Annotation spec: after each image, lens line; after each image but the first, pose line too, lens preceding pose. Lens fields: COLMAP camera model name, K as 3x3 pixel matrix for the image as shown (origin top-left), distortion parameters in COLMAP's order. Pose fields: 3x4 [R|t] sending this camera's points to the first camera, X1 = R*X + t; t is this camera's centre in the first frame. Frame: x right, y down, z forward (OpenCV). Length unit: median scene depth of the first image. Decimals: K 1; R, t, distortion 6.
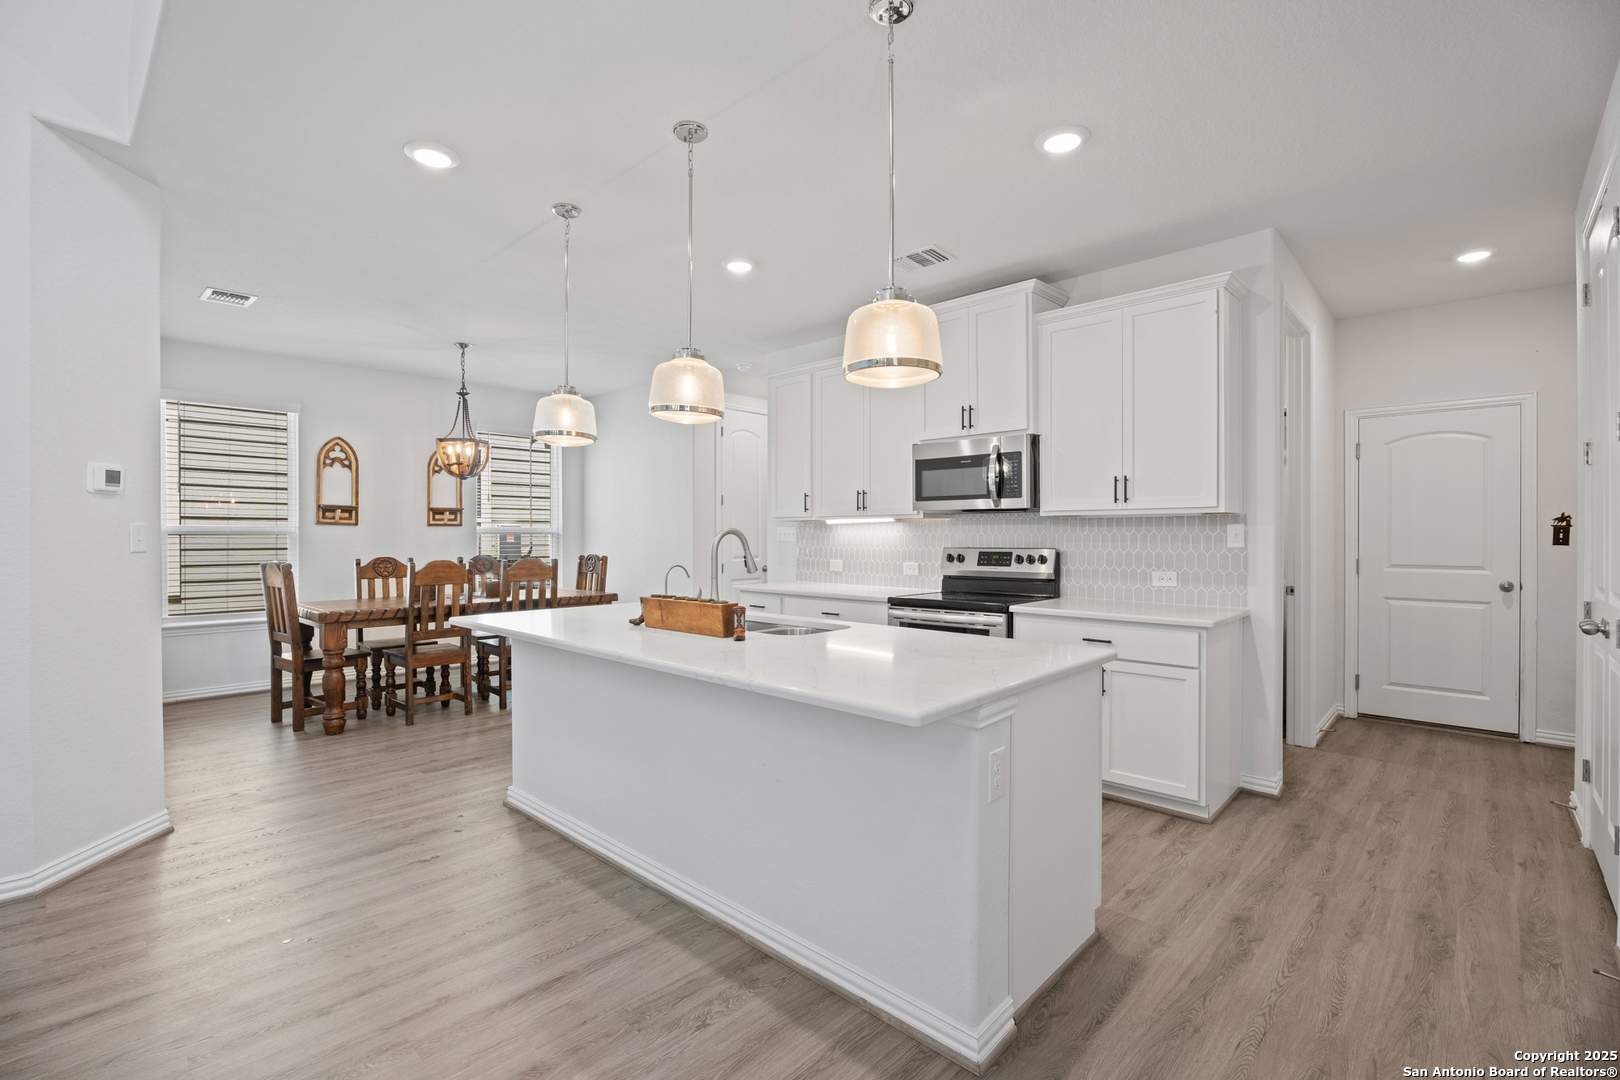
lens RADIAL K [[729.8, 0, 809.4], [0, 729.8, 528.3], [0, 0, 1]] dist [-0.004161, 0.001052]
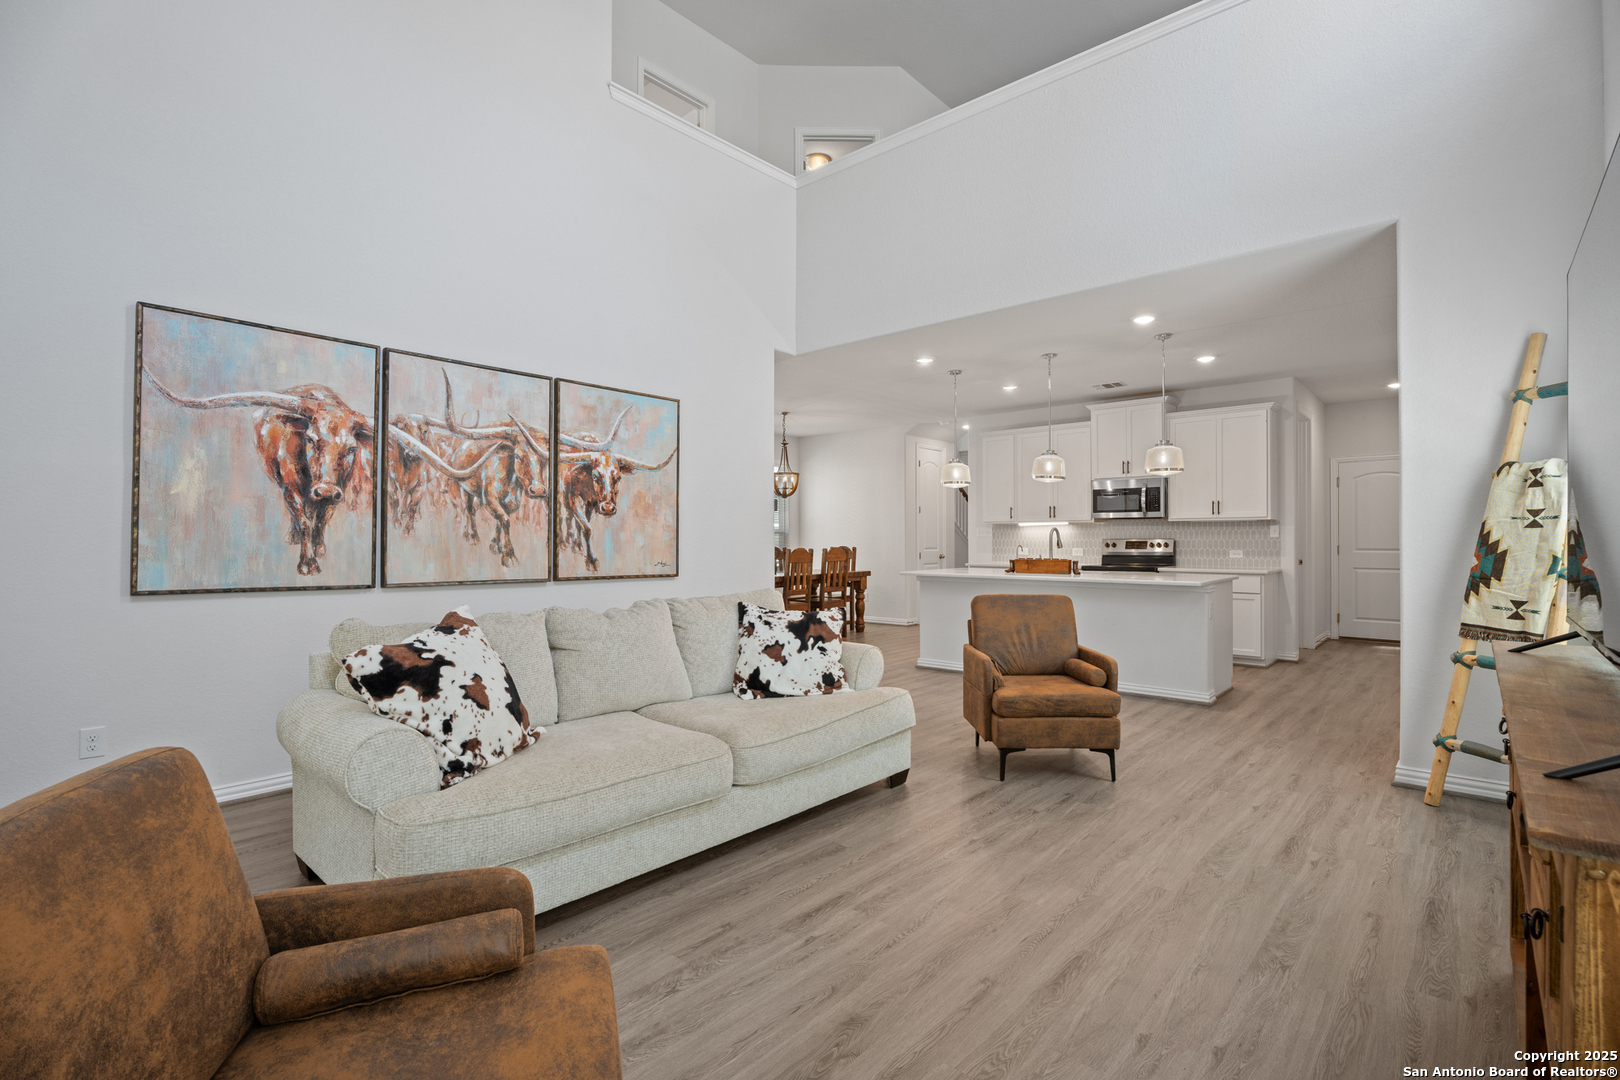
lens RADIAL K [[755.7, 0, 805.4], [0, 755.7, 528.4], [0, 0, 1]] dist [-0.002963, -0.000991]
pose [[0.999852, -0.001774, 0.017099, -0.581383], [0.001813, 0.999996, -0.002264, 0.004116], [-0.017095, 0.002295, 0.999851, -0.824967]]
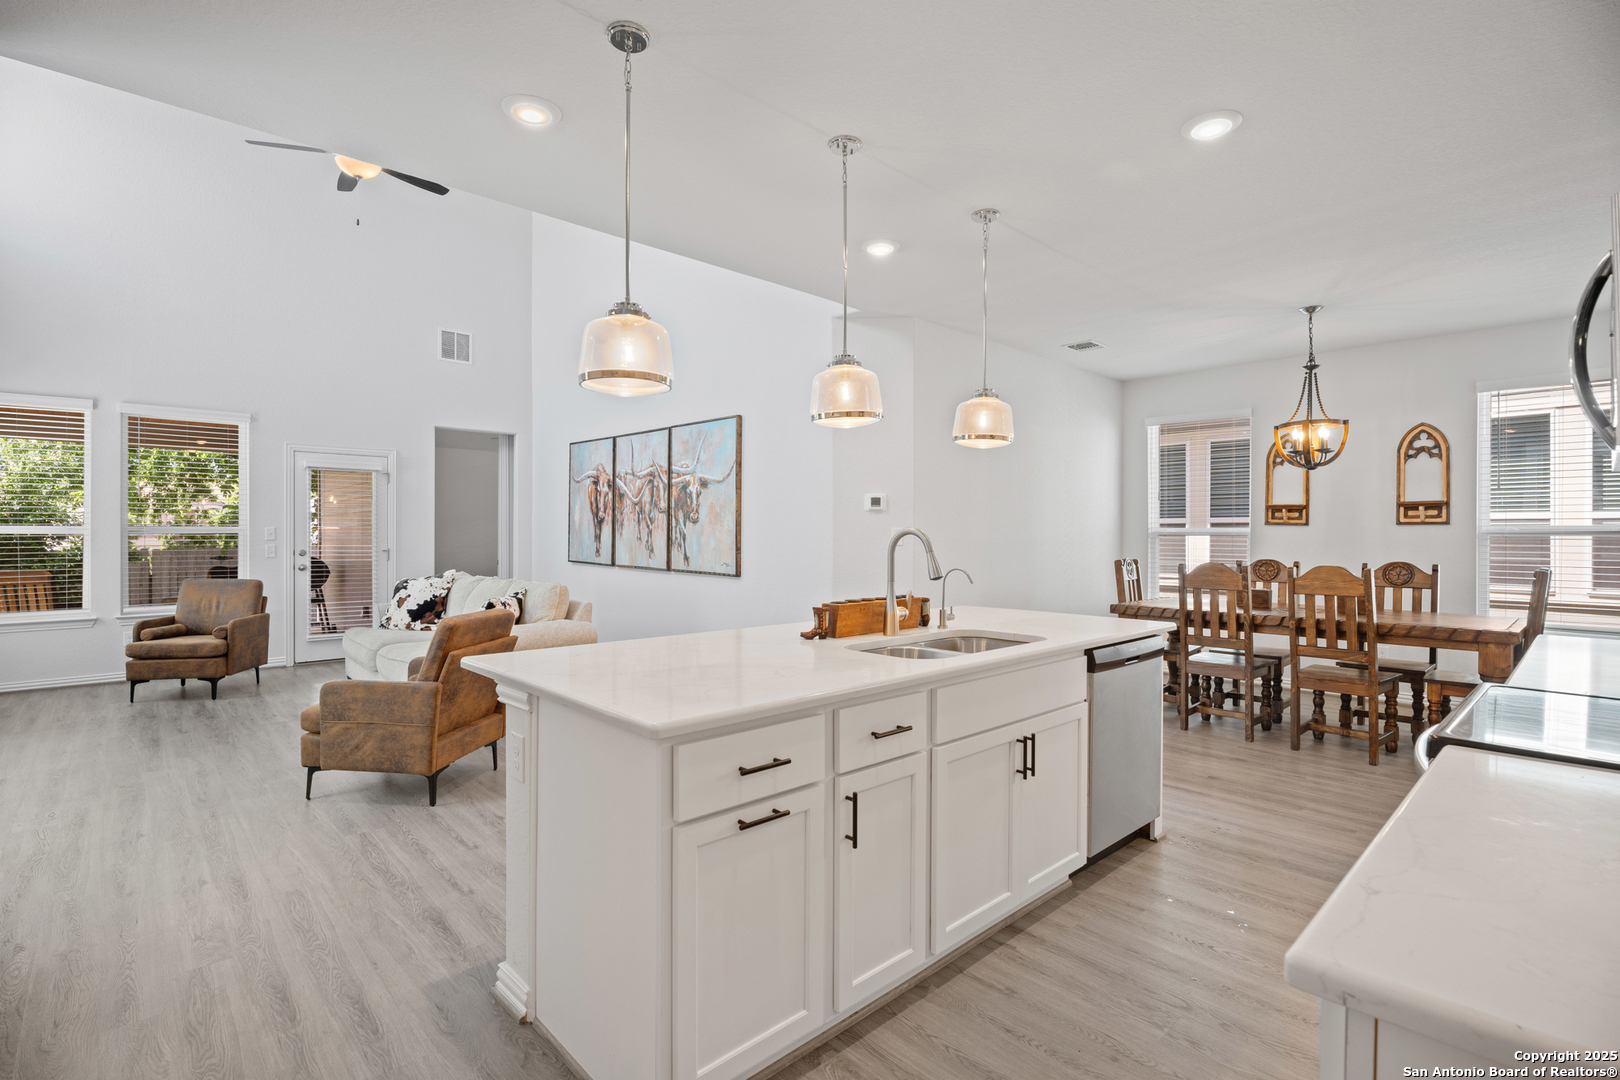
lens RADIAL K [[755.7, 0, 799.4], [0, 755.7, 527.5], [0, 0, 1]] dist [-0.002963, -0.000991]
pose [[-0.081424, -0.008874, -0.996640, 0.549515], [0.006698, 0.999933, -0.009450, 0.004694], [0.996657, -0.007445, -0.081359, 0.613808]]
